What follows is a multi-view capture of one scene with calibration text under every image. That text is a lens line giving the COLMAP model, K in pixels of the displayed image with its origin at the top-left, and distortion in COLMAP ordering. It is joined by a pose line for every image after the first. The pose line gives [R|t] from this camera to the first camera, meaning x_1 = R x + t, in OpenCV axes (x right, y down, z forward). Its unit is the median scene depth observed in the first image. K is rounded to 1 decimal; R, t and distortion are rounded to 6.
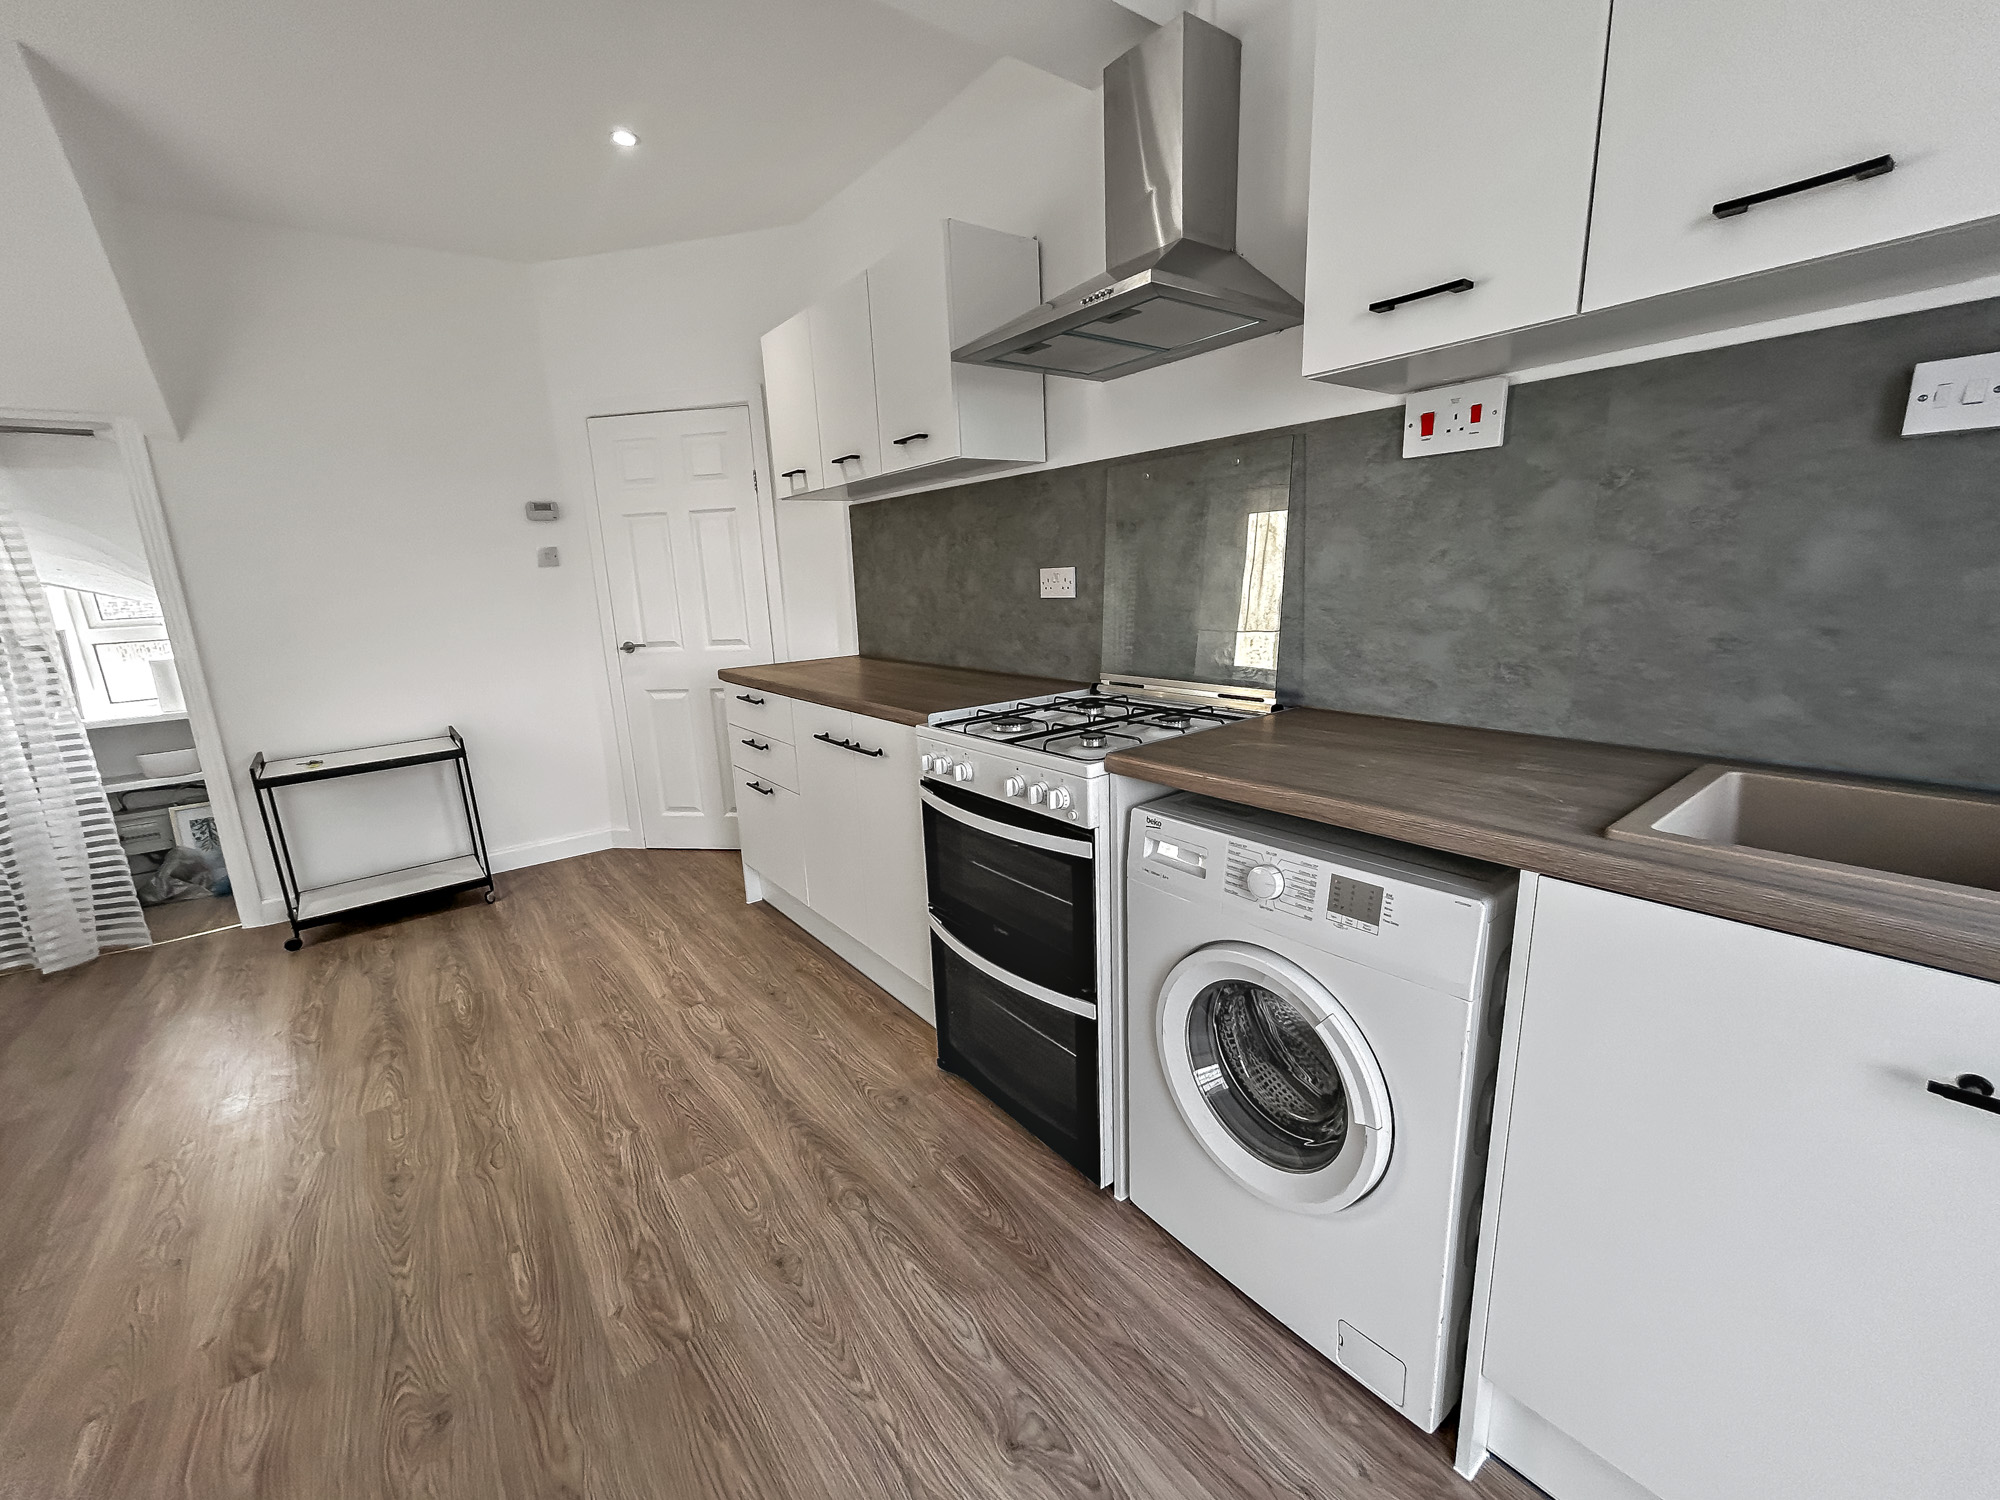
lens RADIAL K [[814.9, 0, 1002.9], [0, 814.9, 747.3], [0, 0, 1]] dist [-0.002128, 0.001564]
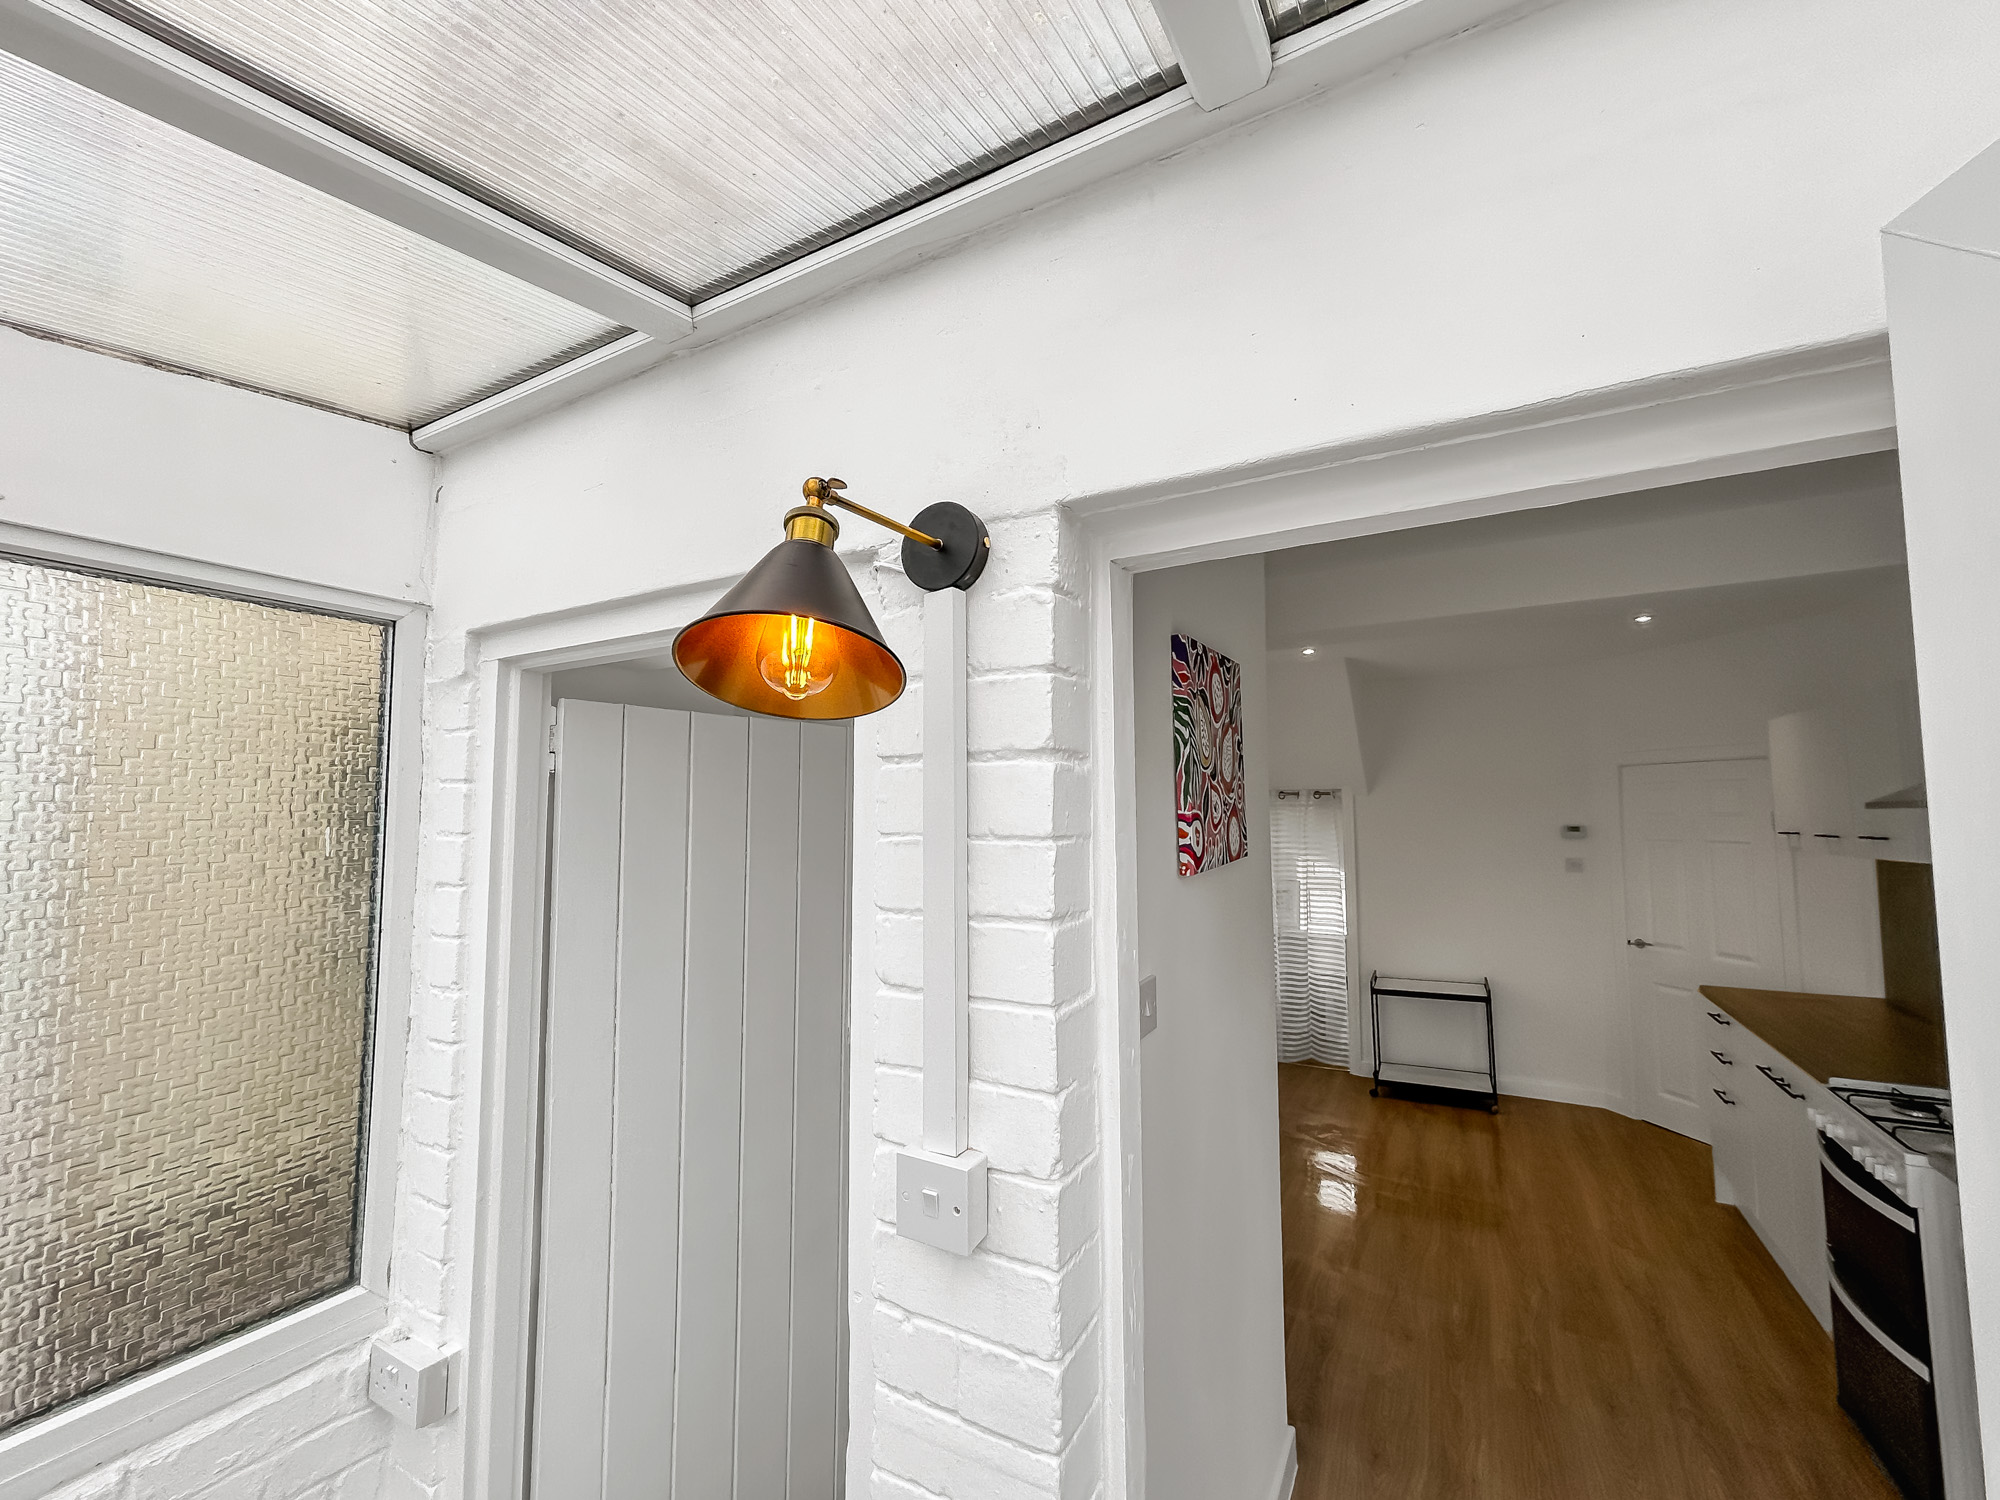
lens RADIAL K [[814.9, 0, 997.5], [0, 814.9, 764.8], [0, 0, 1]] dist [-0.002128, 0.001564]
pose [[0.389284, -0.019260, -0.920916, 0.449429], [-0.206354, 0.972547, -0.107569, -0.085618], [0.897706, 0.231909, 0.374623, -0.563683]]
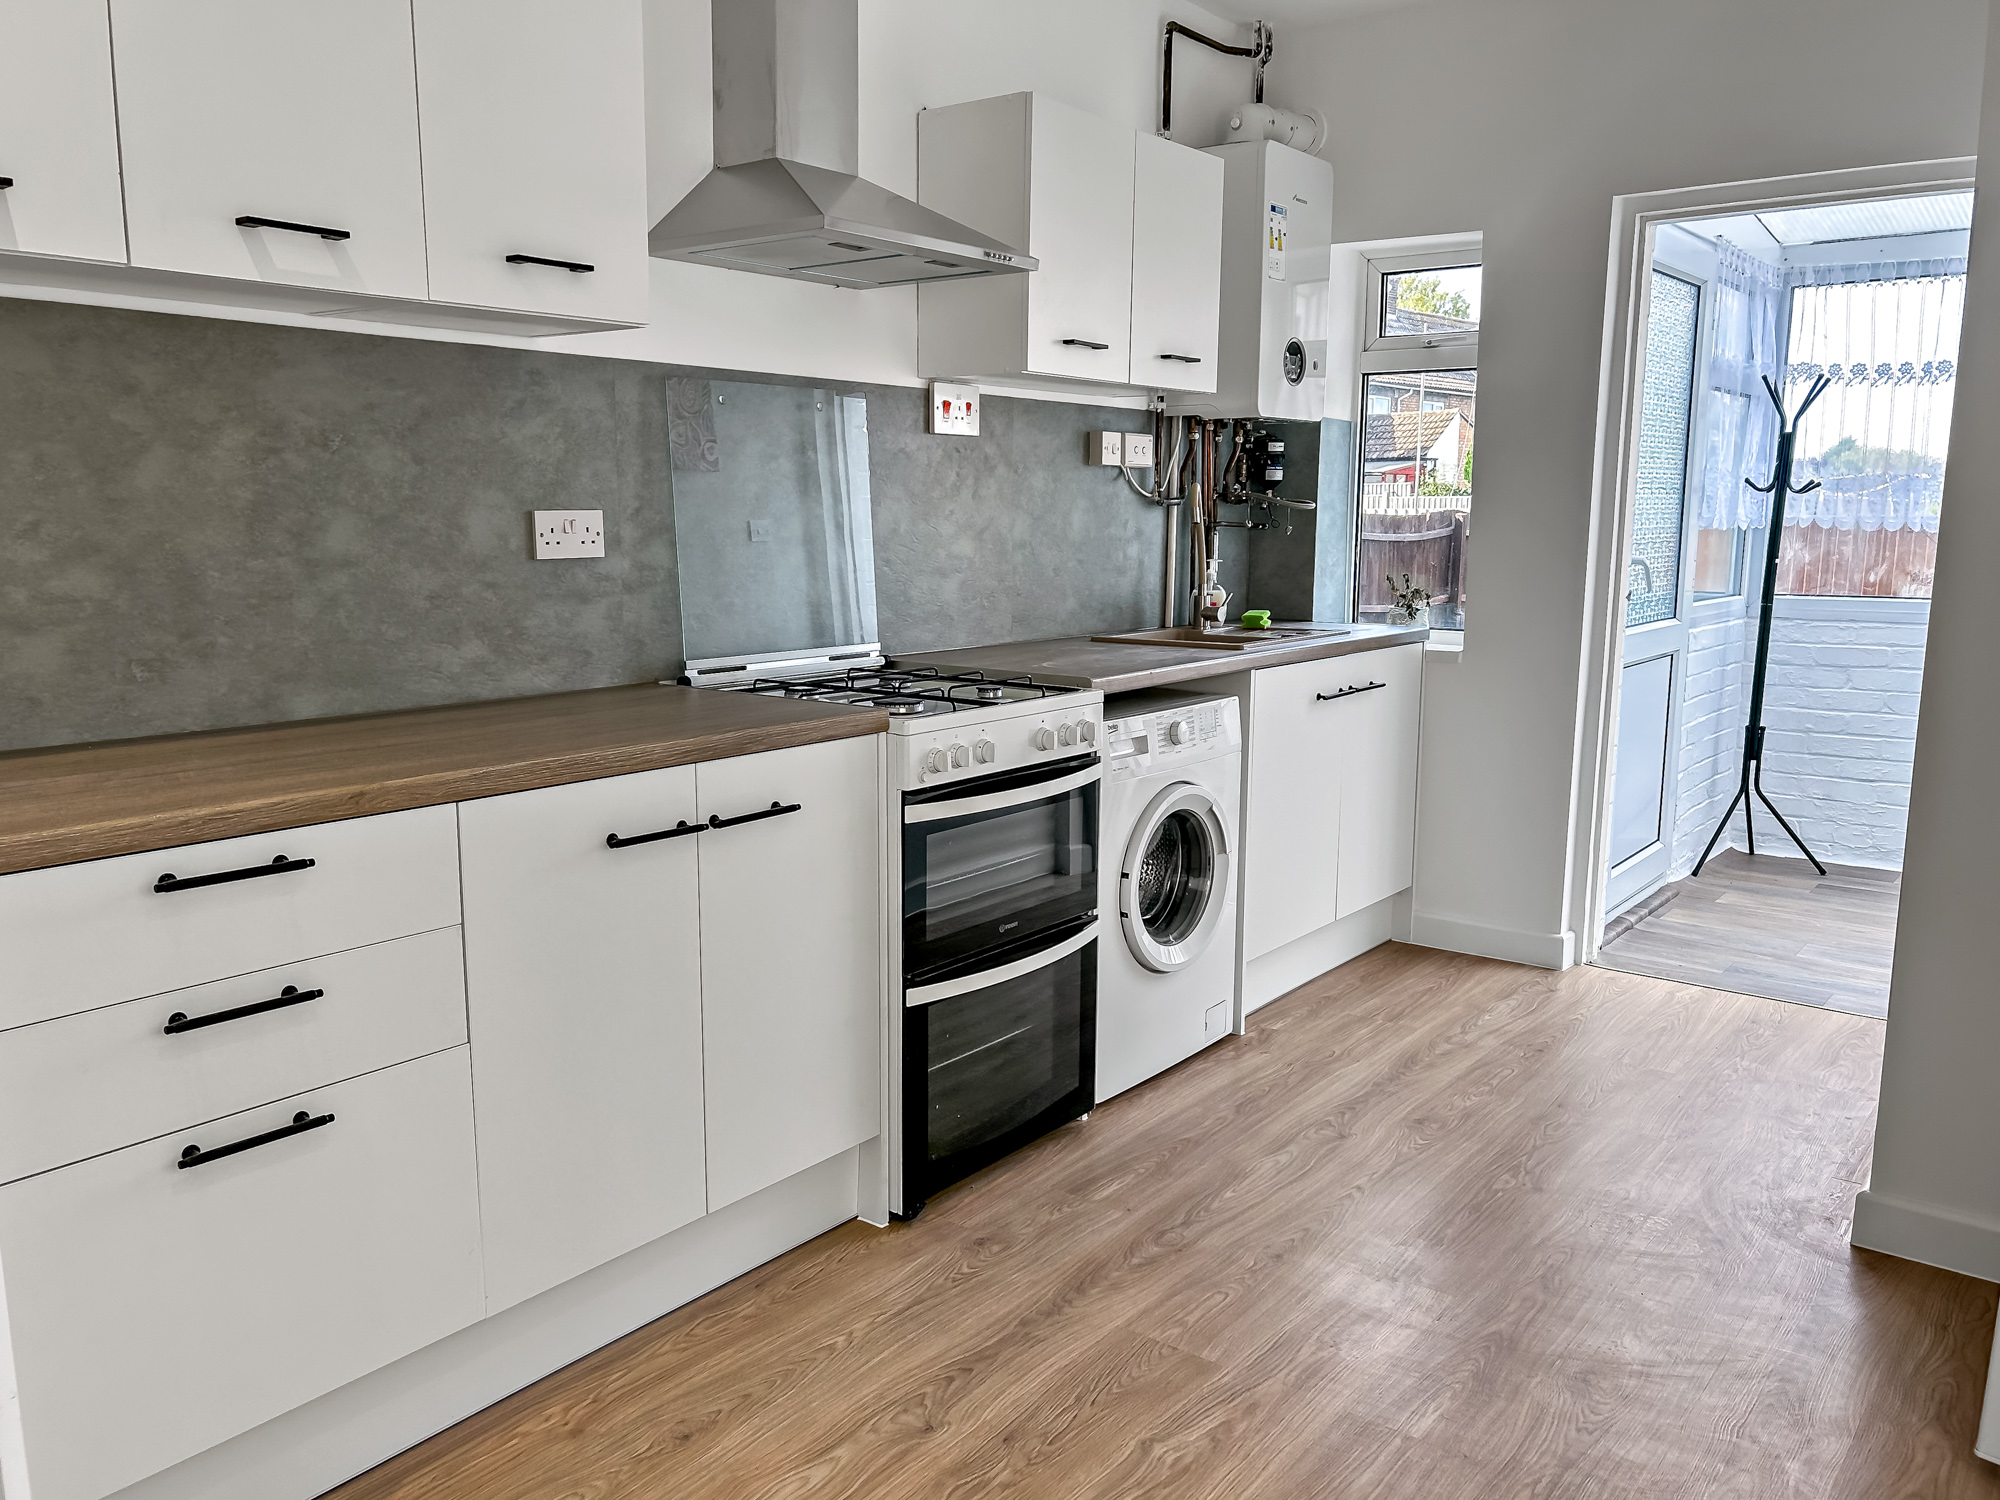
lens RADIAL K [[1535.3, 0, 982.4], [0, 1535.3, 743.6], [0, 0, 1]] dist [0.008431, 0.015699]
pose [[-0.238326, -0.113608, 0.964517, -1.145705], [0.208435, 0.964009, 0.165051, -0.175874], [-0.948555, 0.240375, -0.206068, 0.978078]]
